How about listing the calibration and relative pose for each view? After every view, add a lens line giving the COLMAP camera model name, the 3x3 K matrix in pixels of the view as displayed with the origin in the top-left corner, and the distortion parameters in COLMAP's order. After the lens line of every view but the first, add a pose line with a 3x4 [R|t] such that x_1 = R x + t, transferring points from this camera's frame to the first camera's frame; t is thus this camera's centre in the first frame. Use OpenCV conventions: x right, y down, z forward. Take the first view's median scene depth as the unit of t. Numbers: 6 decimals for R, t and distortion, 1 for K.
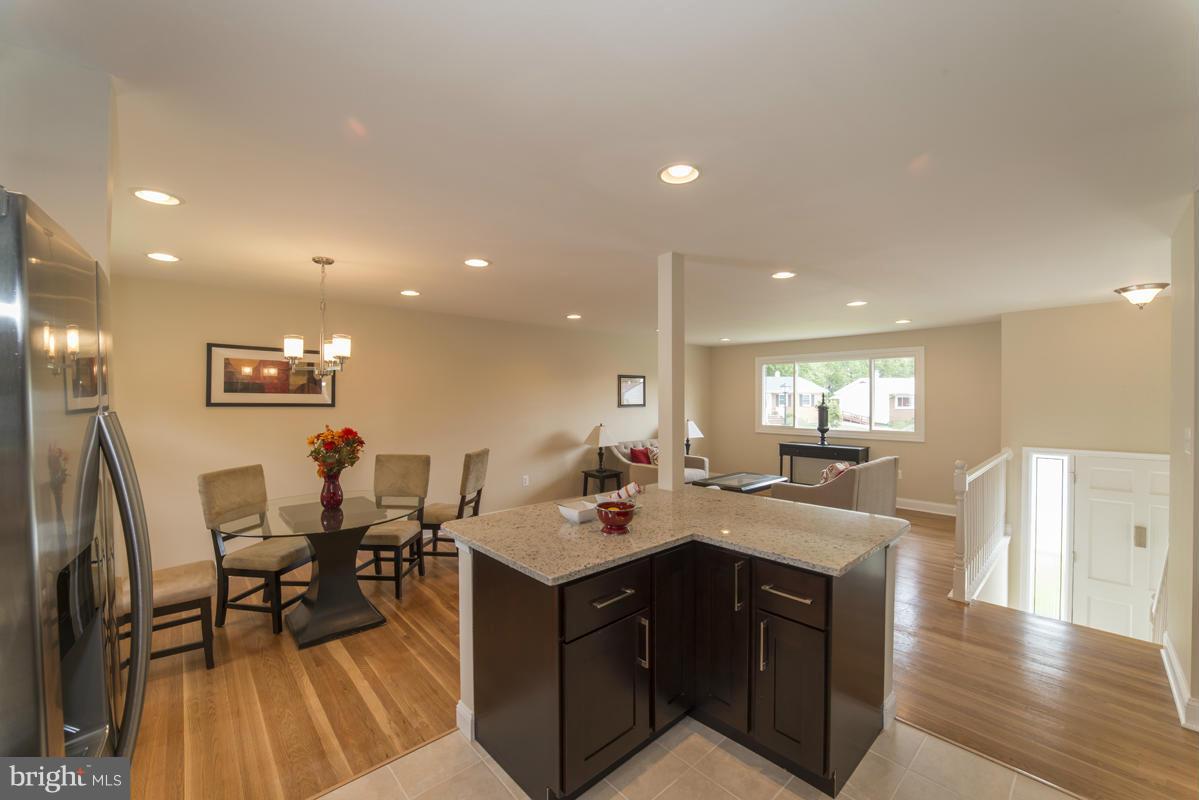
lens RADIAL K [[473.9, 0, 605.0], [0, 473.9, 401.1], [0, 0, 1]] dist [-0.034342, 0.005722]
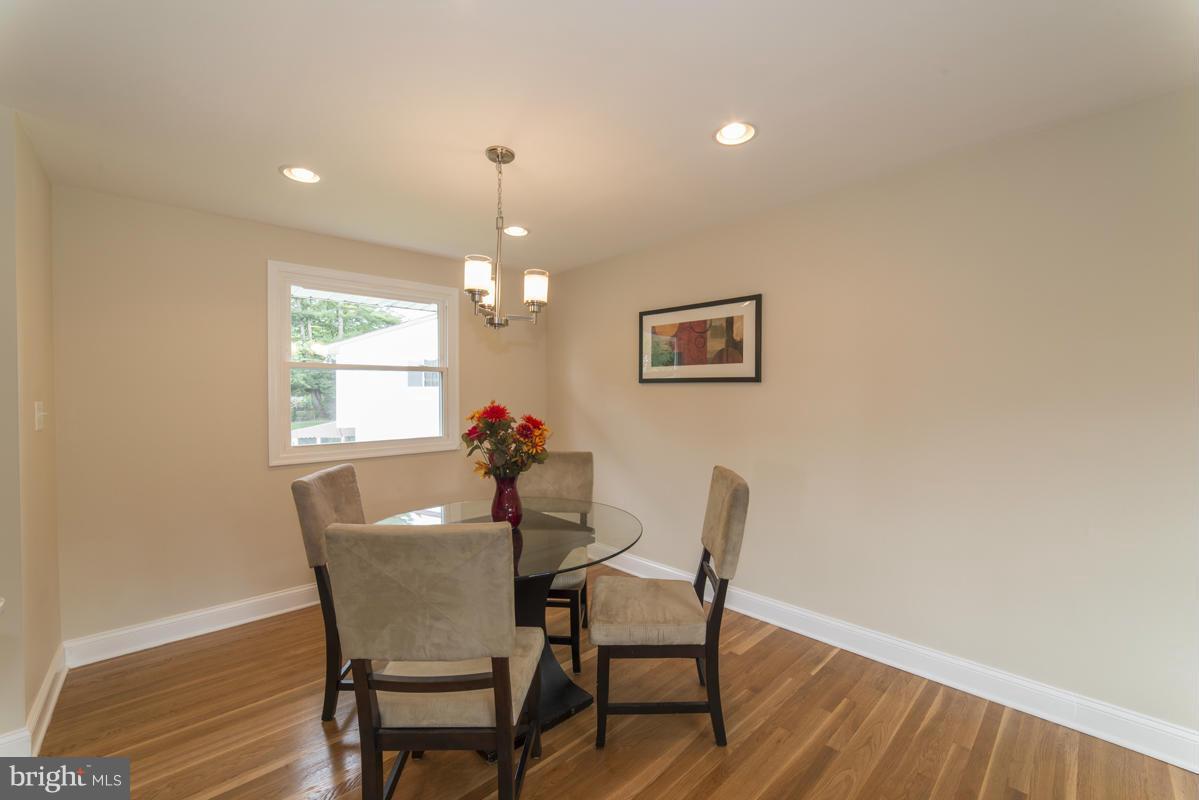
lens RADIAL K [[473.9, 0, 605.0], [0, 473.9, 400.5], [0, 0, 1]] dist [-0.034342, 0.005722]
pose [[0.018311, 0.012263, -0.999757, 0.039577], [-0.001595, 0.999924, 0.012236, 0.021765], [0.999831, 0.001371, 0.018329, 0.563844]]
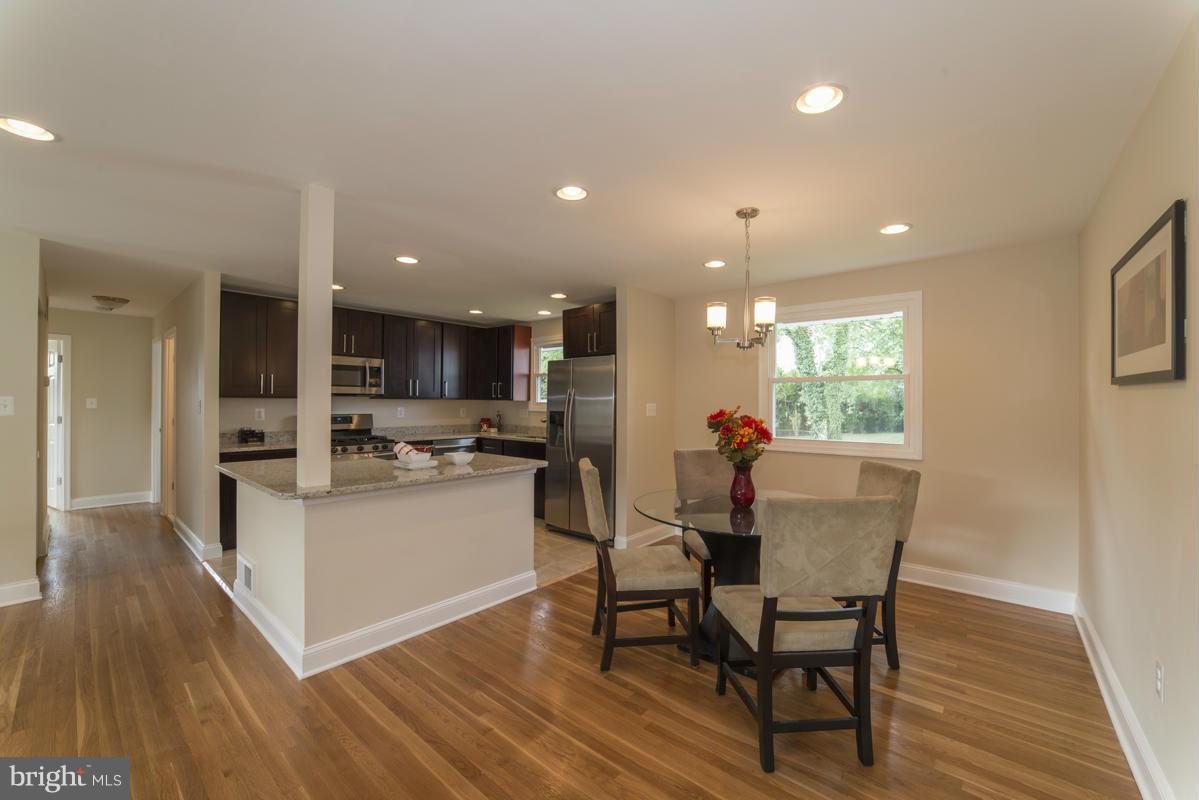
lens RADIAL K [[473.9, 0, 602.4], [0, 473.9, 399.3], [0, 0, 1]] dist [-0.034342, 0.005722]
pose [[-0.992514, -0.004502, -0.122051, -0.118206], [-0.004681, 0.999988, 0.001178, 0.019637], [0.122044, 0.001740, -0.992523, 0.905479]]
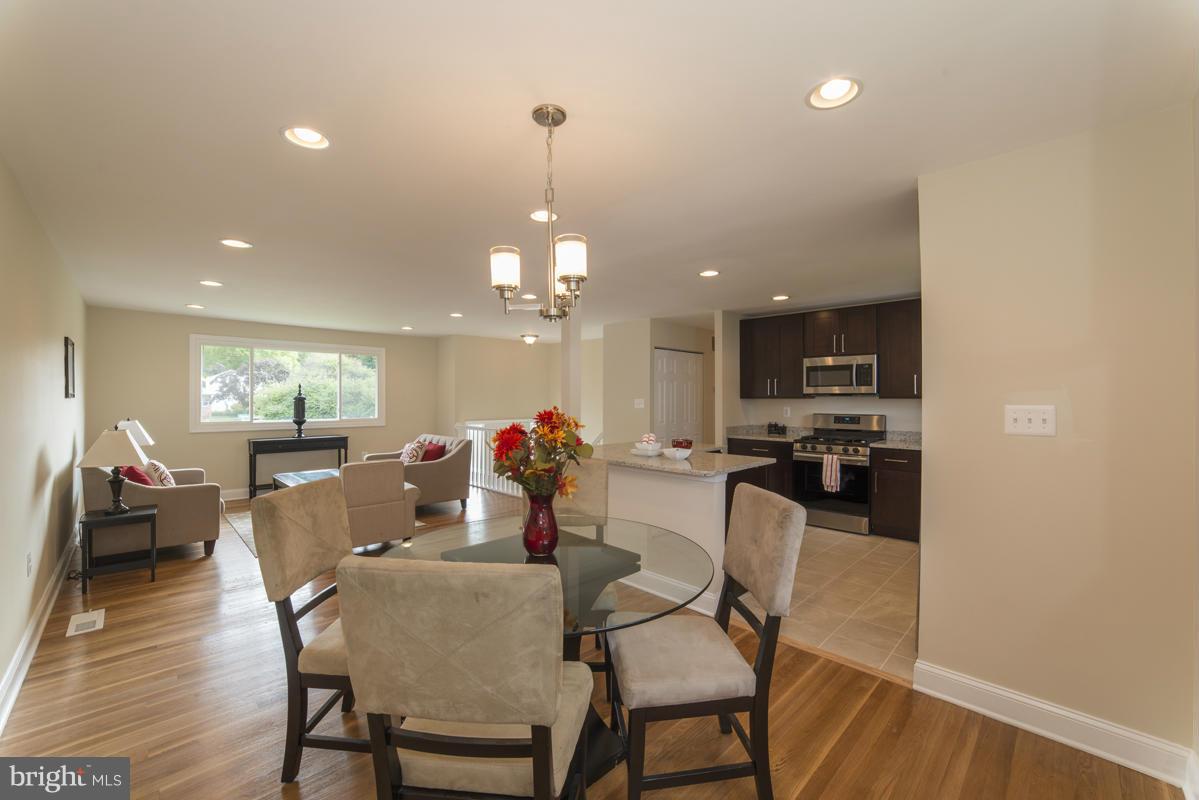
lens RADIAL K [[473.9, 0, 602.7], [0, 473.9, 399.7], [0, 0, 1]] dist [-0.034342, 0.005722]
pose [[-0.038633, 0.000280, 0.999253, -0.585209], [0.004728, 0.999989, -0.000097, 0.021507], [-0.999242, 0.004721, -0.038634, 0.476397]]
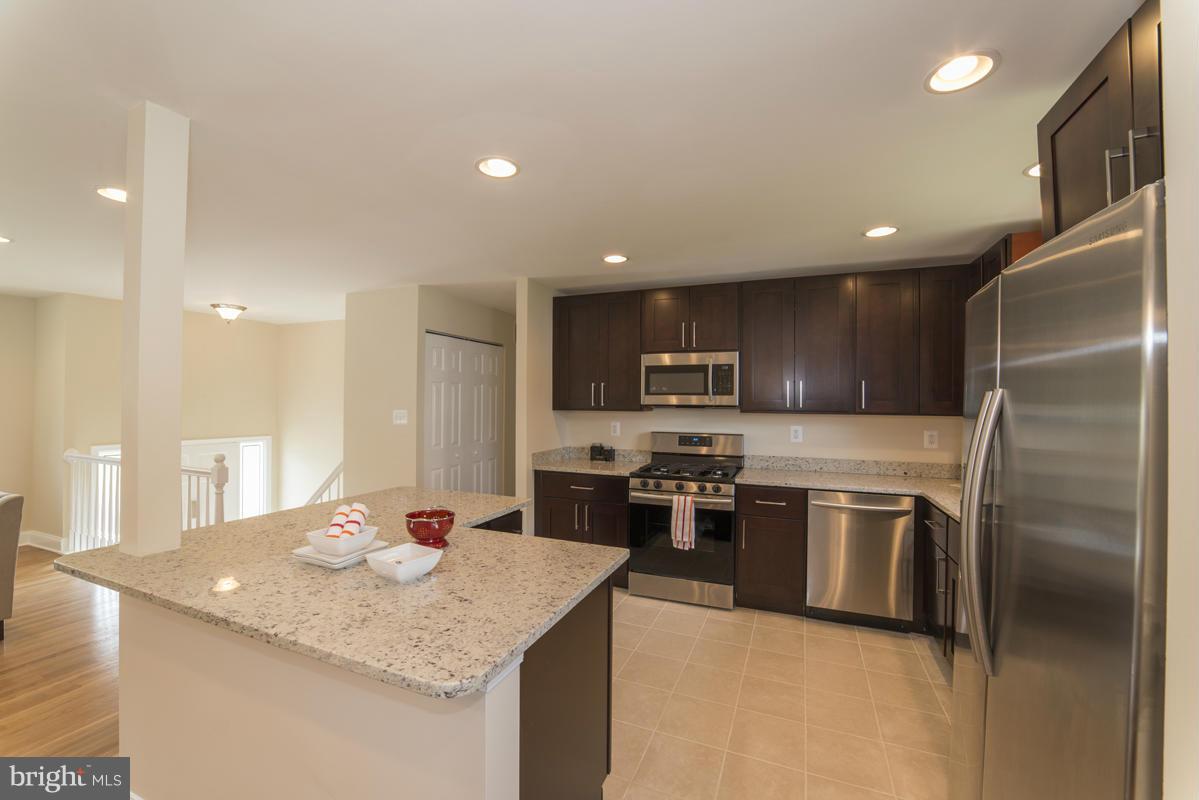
lens RADIAL K [[473.9, 0, 602.4], [0, 473.9, 399.6], [0, 0, 1]] dist [-0.034342, 0.005722]
pose [[-0.418786, 0.005174, 0.908070, -0.267171], [-0.000728, 0.999982, -0.006034, 0.009365], [-0.908085, -0.003188, -0.418774, 0.374638]]
